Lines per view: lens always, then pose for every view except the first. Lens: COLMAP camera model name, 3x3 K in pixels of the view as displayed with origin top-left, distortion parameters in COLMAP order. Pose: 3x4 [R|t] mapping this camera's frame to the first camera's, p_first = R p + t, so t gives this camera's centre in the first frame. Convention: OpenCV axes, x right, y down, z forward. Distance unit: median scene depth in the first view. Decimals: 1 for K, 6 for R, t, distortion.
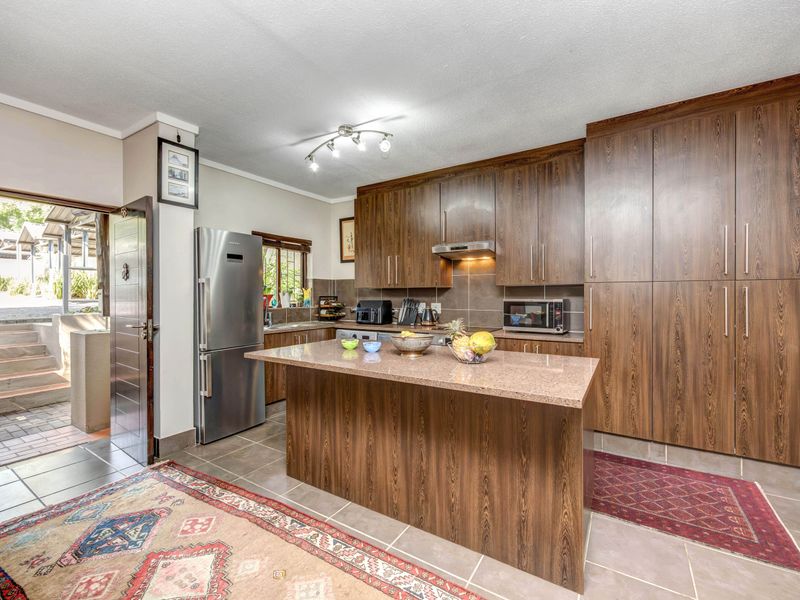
lens RADIAL K [[343.3, 0, 404.3], [0, 343.3, 296.4], [0, 0, 1]] dist [-0.005181, -0.000145]
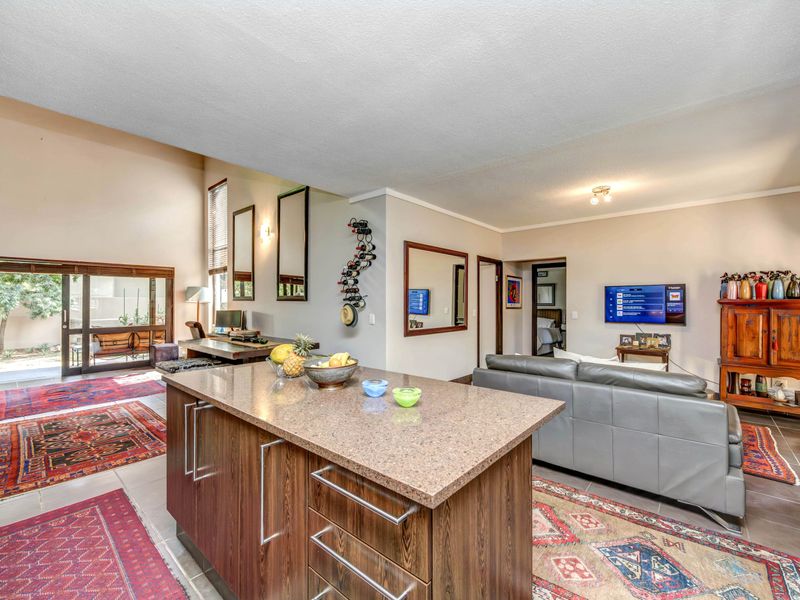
lens RADIAL K [[343.3, 0, 409.3], [0, 343.3, 301.0], [0, 0, 1]] dist [-0.005181, -0.000145]
pose [[-0.989188, 0.002955, 0.146624, -0.247960], [0.002695, 0.999994, -0.001970, -0.028971], [-0.146629, -0.001554, -0.989190, 1.530784]]
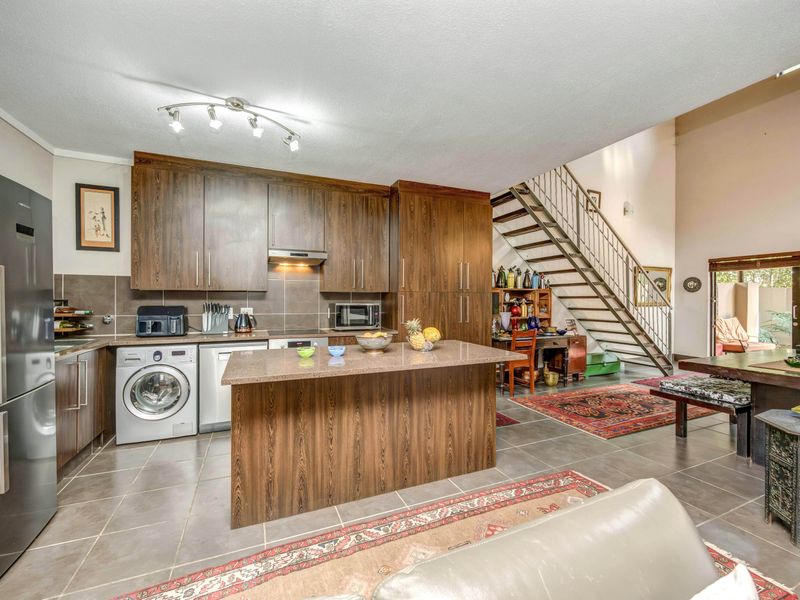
lens RADIAL K [[343.3, 0, 396.4], [0, 343.3, 298.5], [0, 0, 1]] dist [-0.005181, -0.000145]
pose [[0.568877, 0.005880, 0.822402, -0.786879], [-0.003938, 0.999982, -0.004426, -0.006342], [-0.822413, -0.000720, 0.568890, 0.246549]]
